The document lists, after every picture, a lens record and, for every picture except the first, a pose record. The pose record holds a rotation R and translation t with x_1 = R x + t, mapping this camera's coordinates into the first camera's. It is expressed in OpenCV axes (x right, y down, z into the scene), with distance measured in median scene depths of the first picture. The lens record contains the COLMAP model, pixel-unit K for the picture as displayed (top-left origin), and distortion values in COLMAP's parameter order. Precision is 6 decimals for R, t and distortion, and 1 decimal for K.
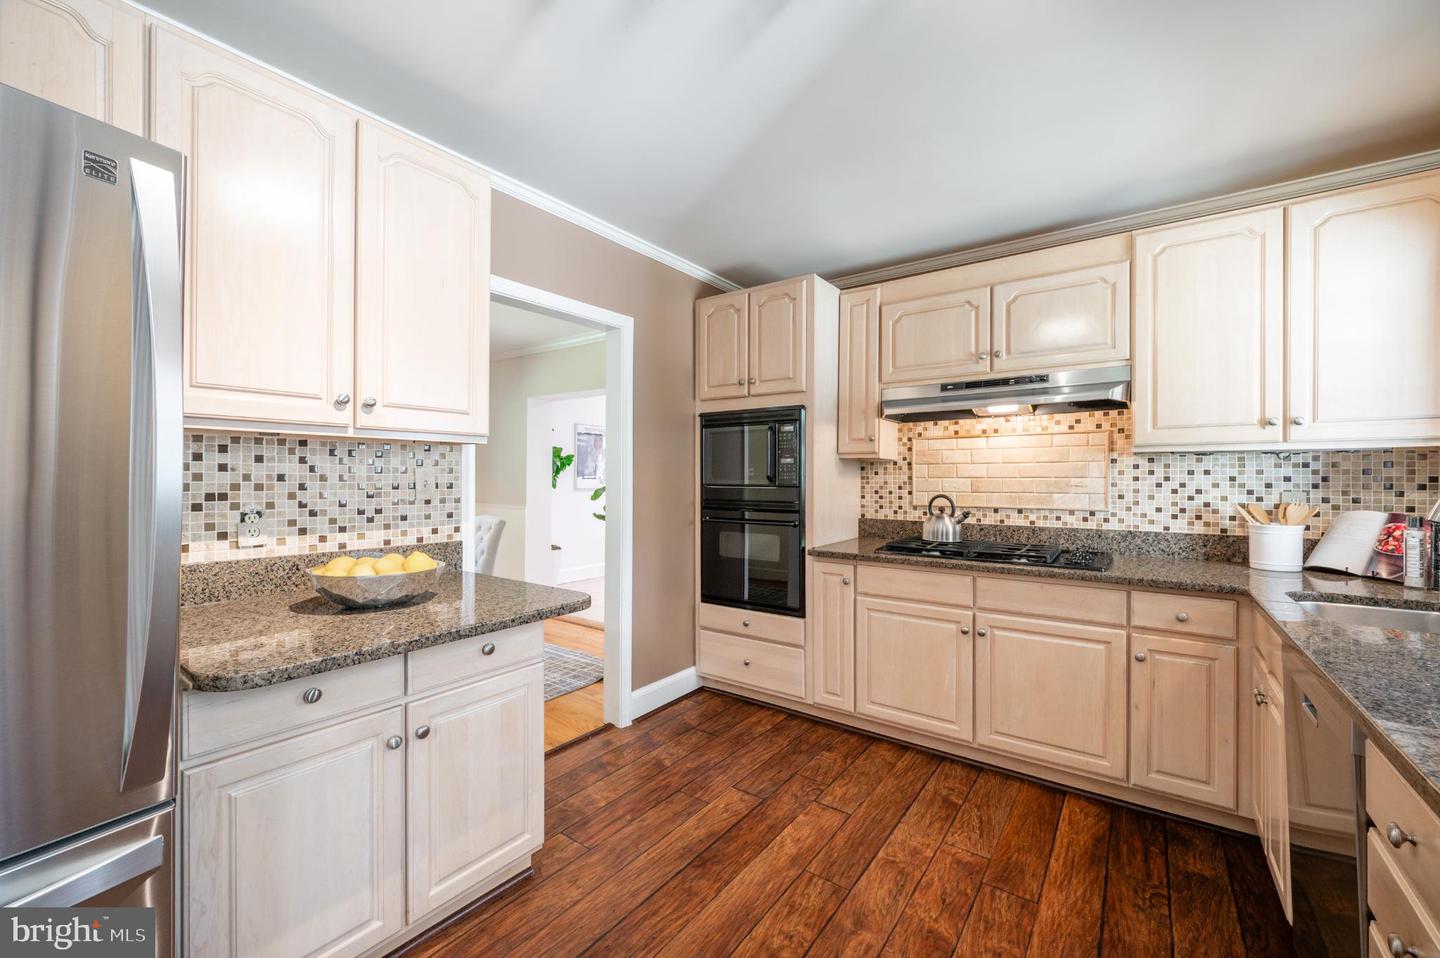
lens RADIAL K [[564.7, 0, 721.6], [0, 564.7, 478.9], [0, 0, 1]] dist [-0.002409, -0.000131]
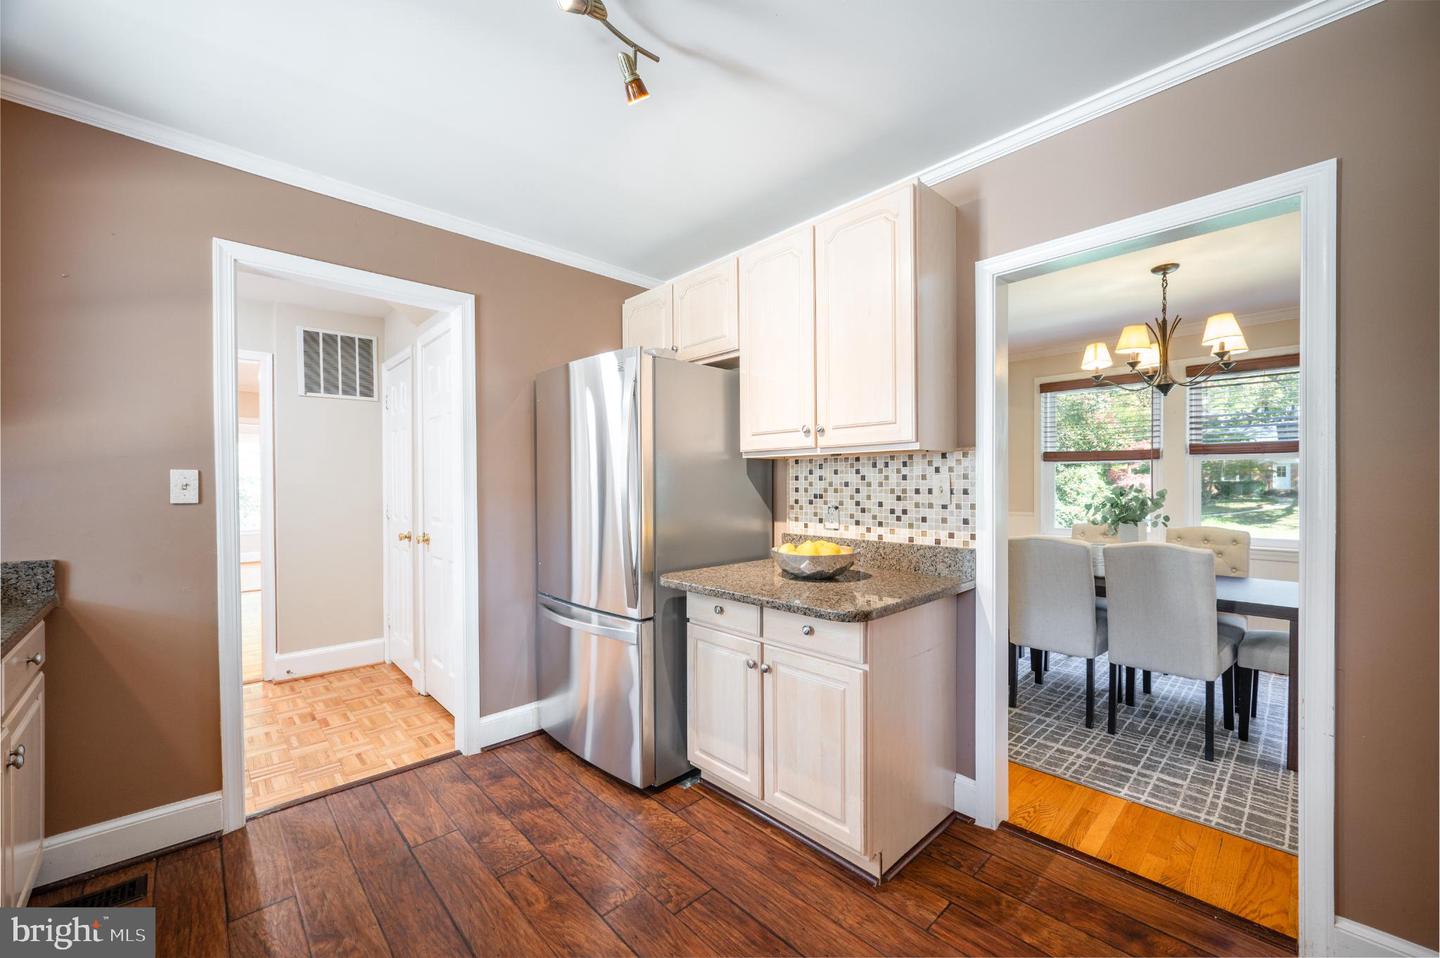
lens RADIAL K [[564.7, 0, 730.1], [0, 564.7, 484.2], [0, 0, 1]] dist [-0.002409, -0.000131]
pose [[-0.164272, -0.004067, -0.986407, 0.677476], [0.002383, 0.999987, -0.004520, 0.003445], [0.986412, -0.003093, -0.164260, 0.910929]]
